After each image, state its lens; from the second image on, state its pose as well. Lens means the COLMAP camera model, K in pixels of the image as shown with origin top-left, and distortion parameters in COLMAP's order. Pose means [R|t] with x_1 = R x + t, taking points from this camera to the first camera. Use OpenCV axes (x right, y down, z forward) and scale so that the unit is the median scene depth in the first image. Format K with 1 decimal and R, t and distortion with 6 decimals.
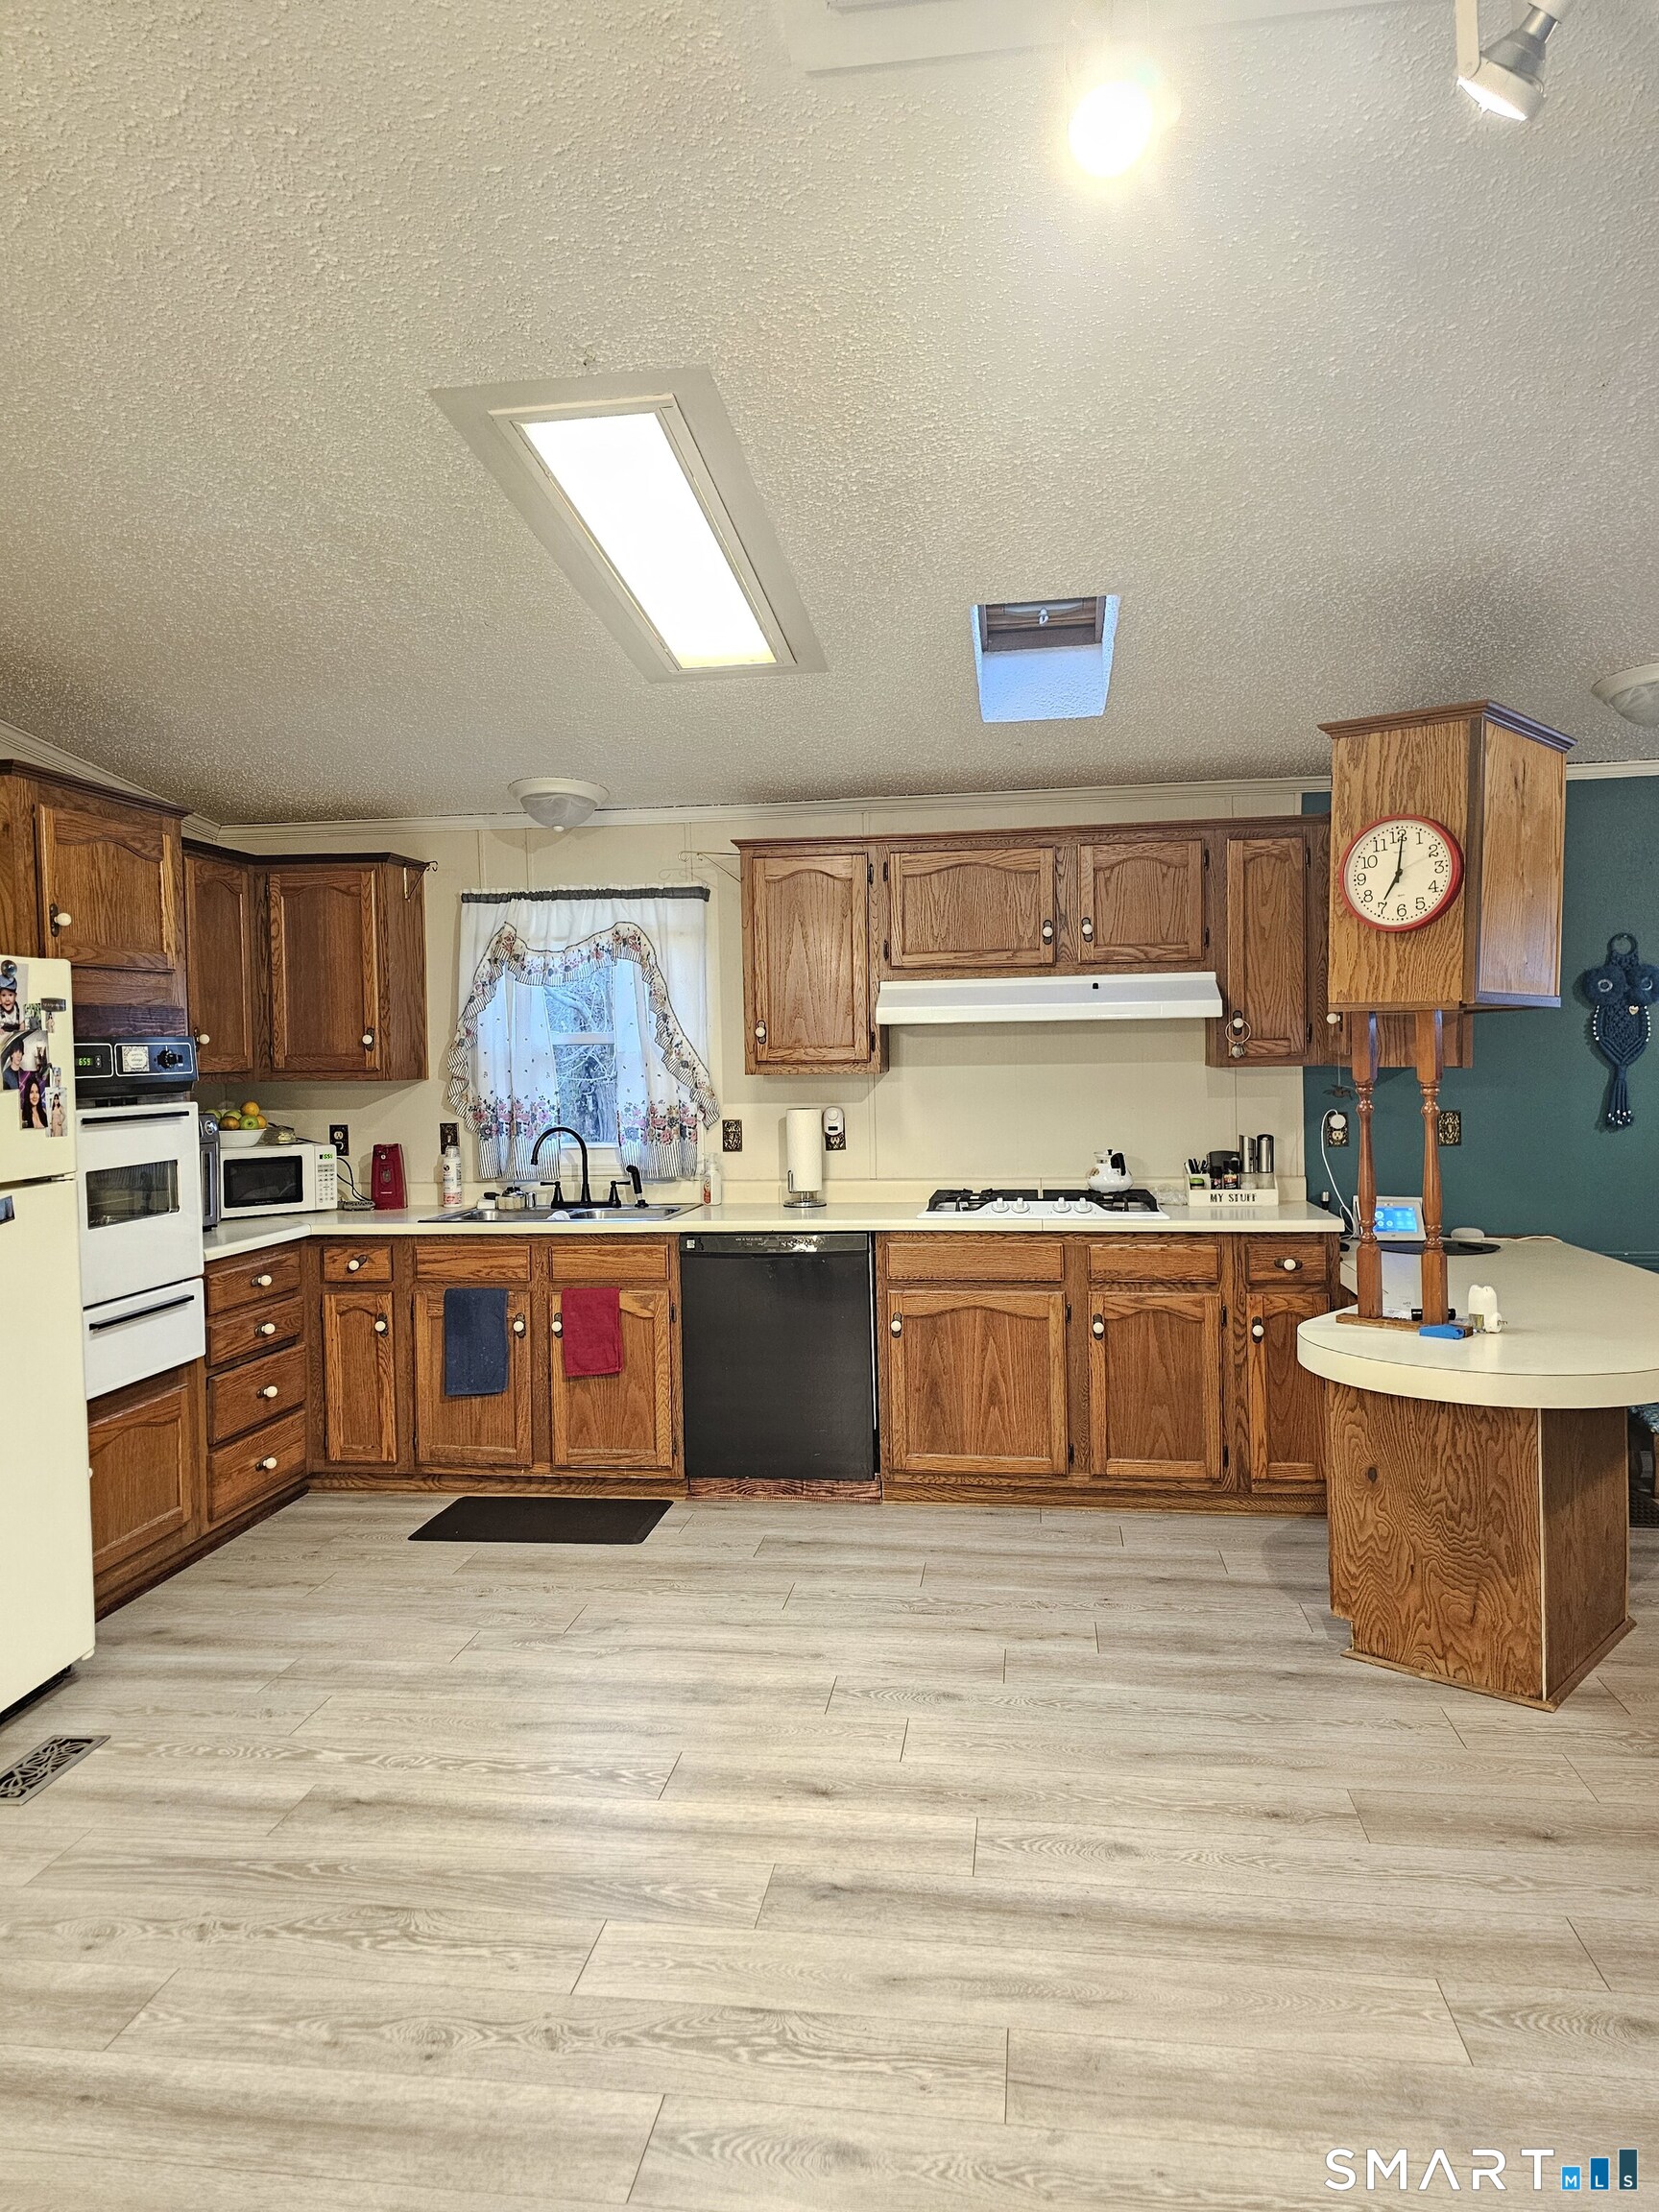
lens RADIAL K [[1483.5, 0, 818.7], [0, 1483.5, 1099.3], [0, 0, 1]] dist [0.047890, -0.036841]
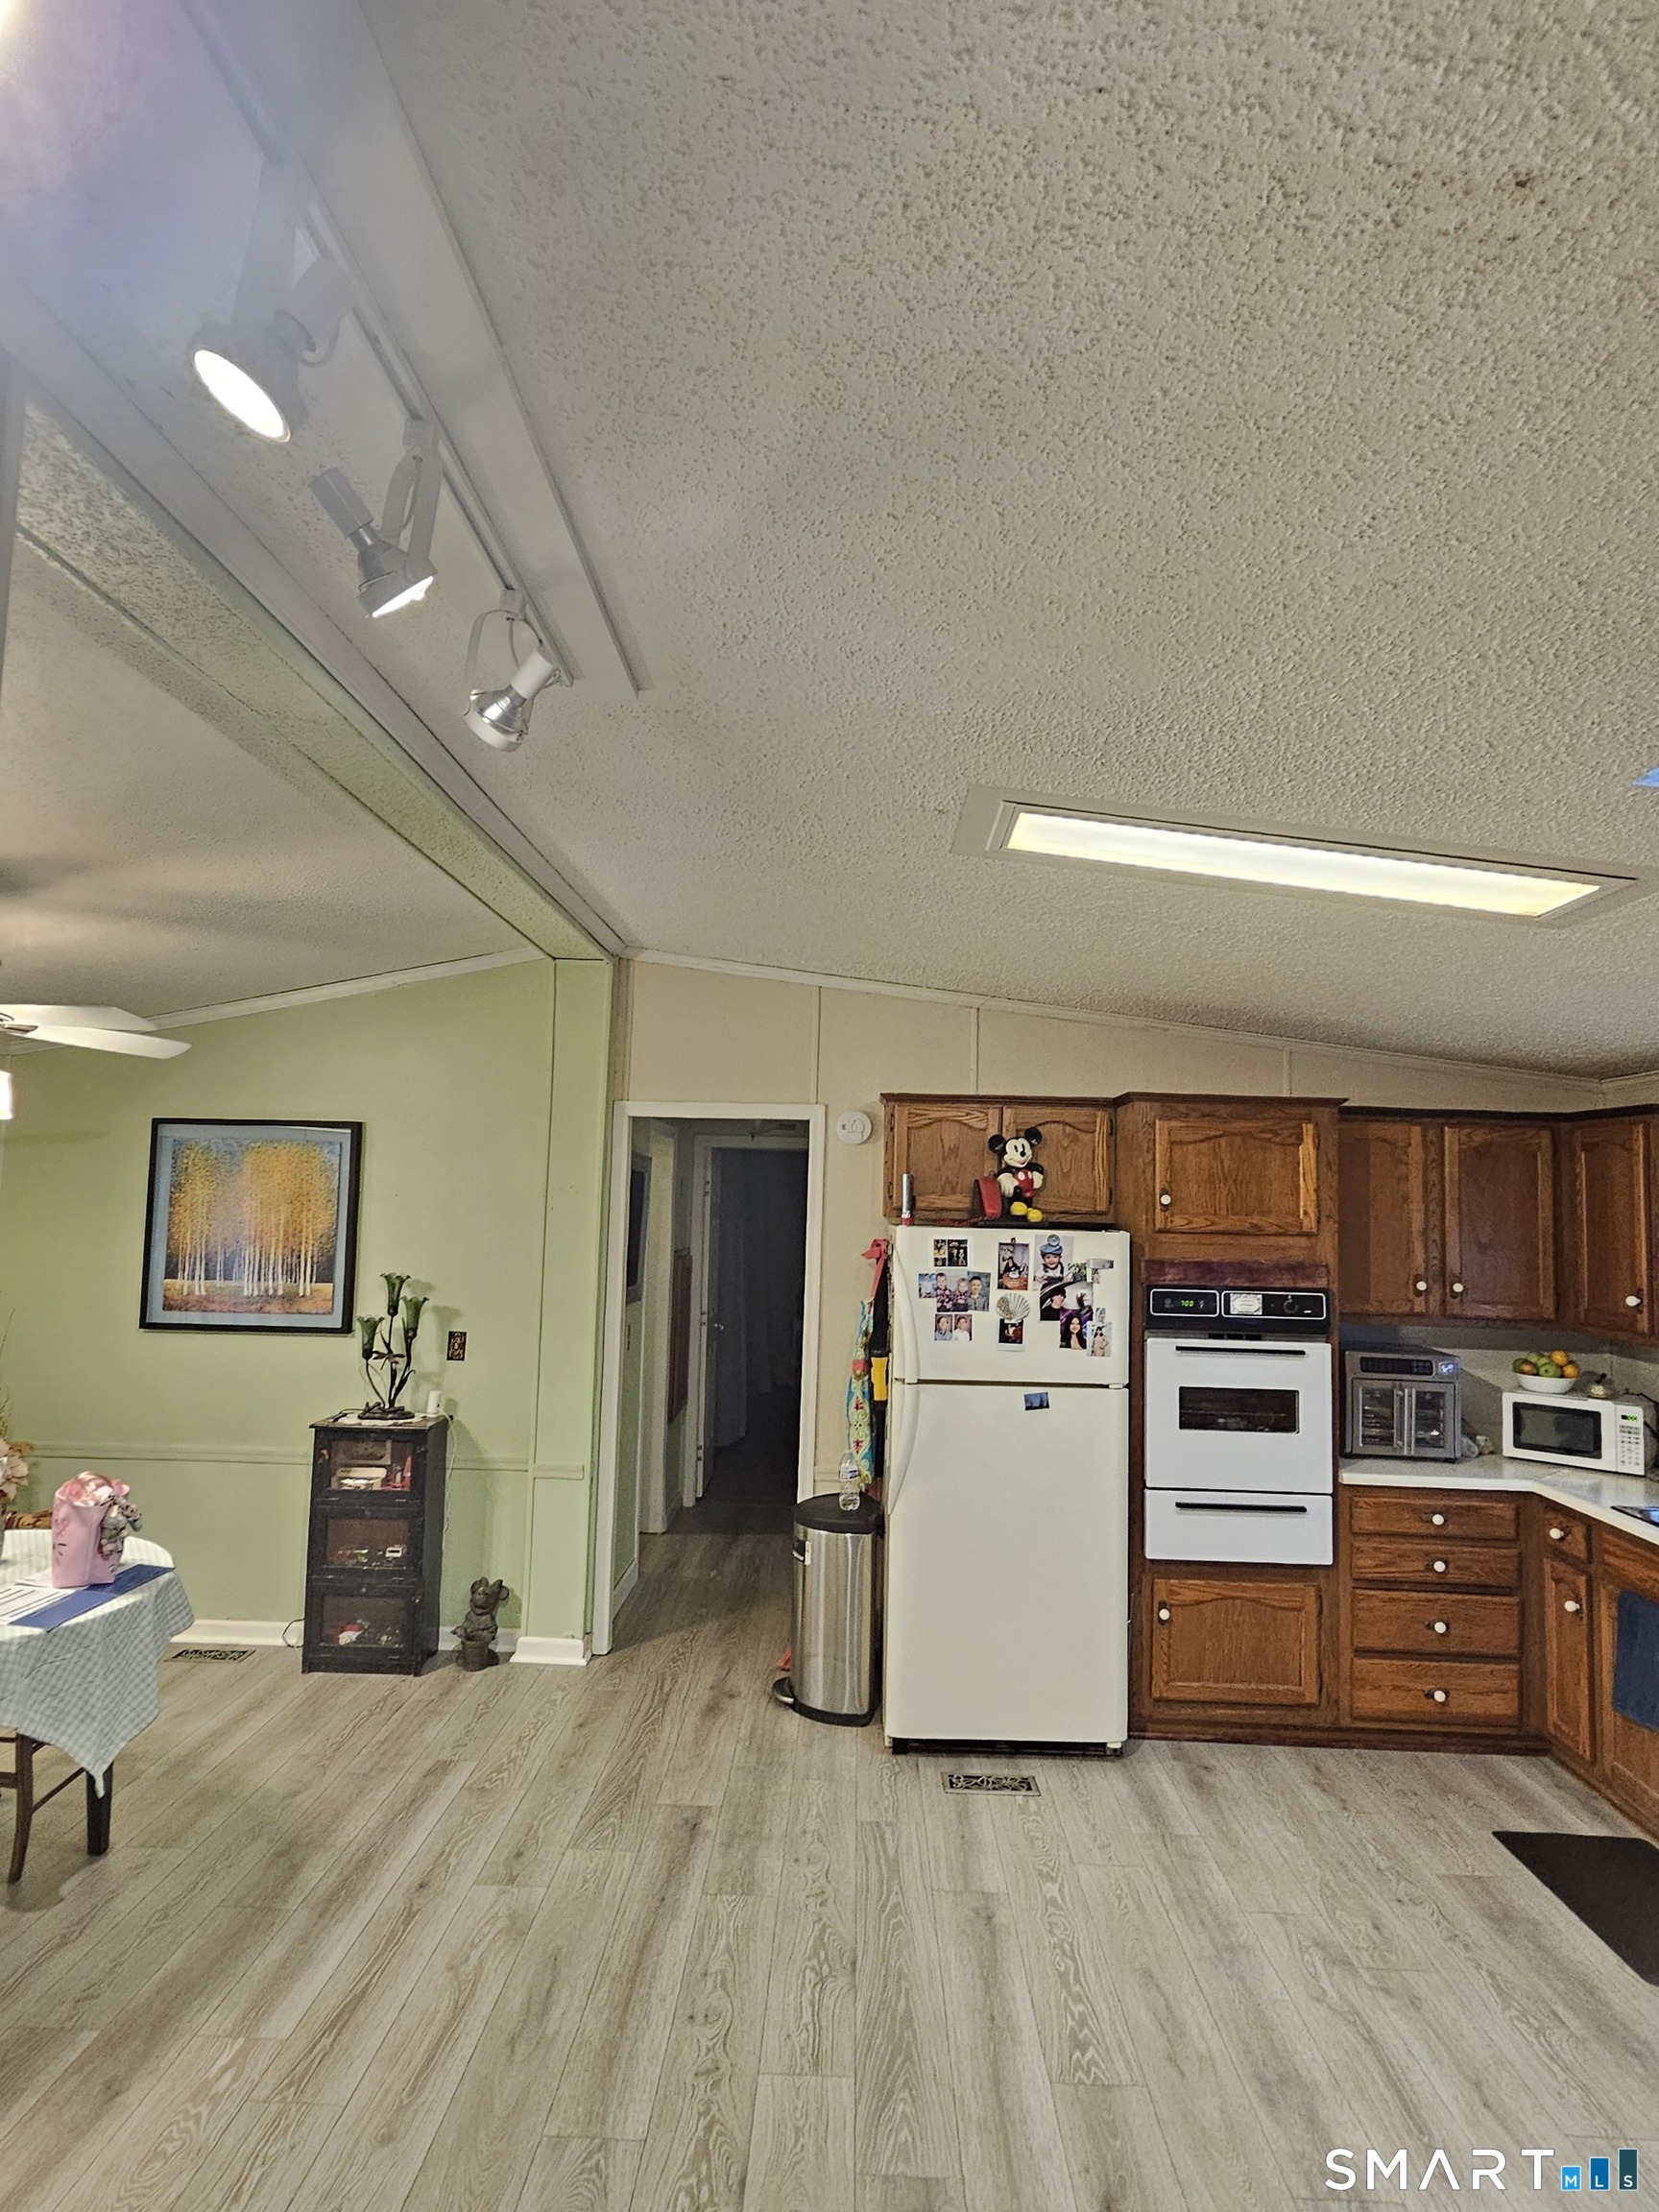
lens RADIAL K [[1242.1, 0, 814.4], [0, 1242.1, 1097.2], [0, 0, 1]] dist [-0.001221, -0.003409]
pose [[0.111022, -0.060938, -0.991948, 0.538184], [-0.064766, 0.995553, -0.068408, -0.101551], [0.991705, 0.071840, 0.106582, 0.484449]]
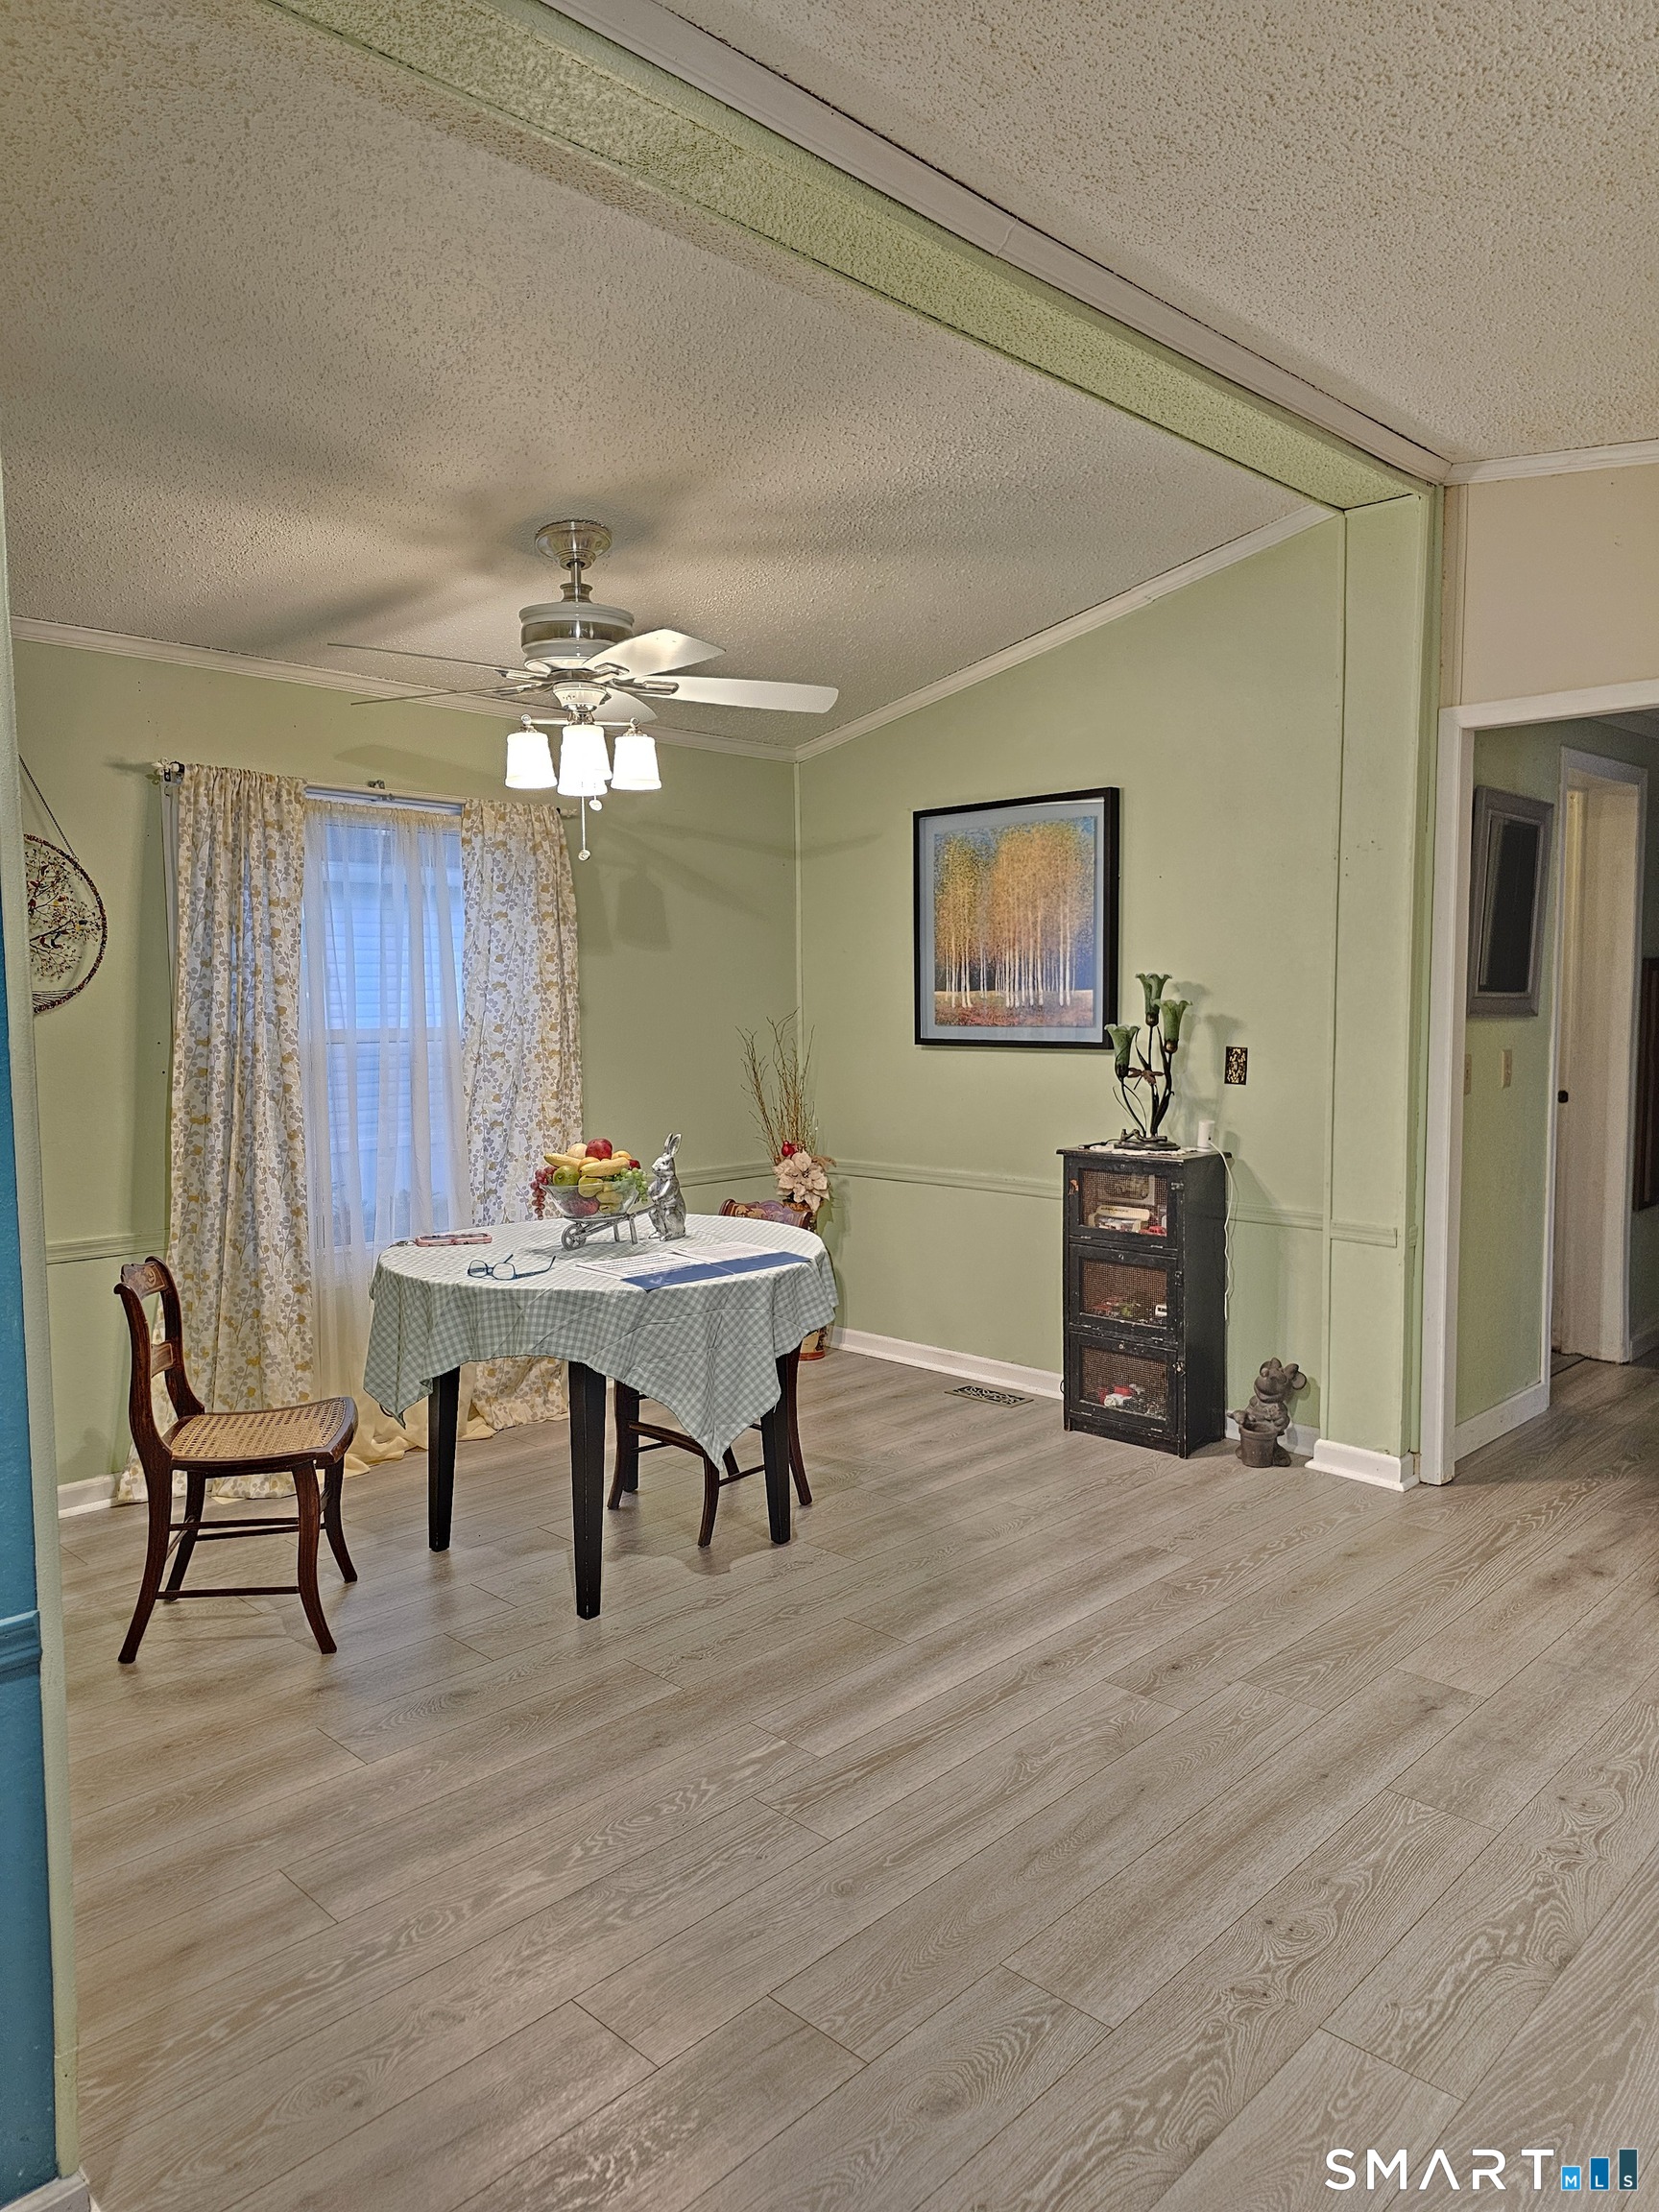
lens RADIAL K [[1483.5, 0, 818.7], [0, 1483.5, 1099.3], [0, 0, 1]] dist [0.047890, -0.036841]
pose [[-0.590698, 0.092505, -0.801572, 0.371641], [-0.008108, 0.992676, 0.120534, -0.028217], [0.806852, 0.077698, -0.585622, 0.688764]]
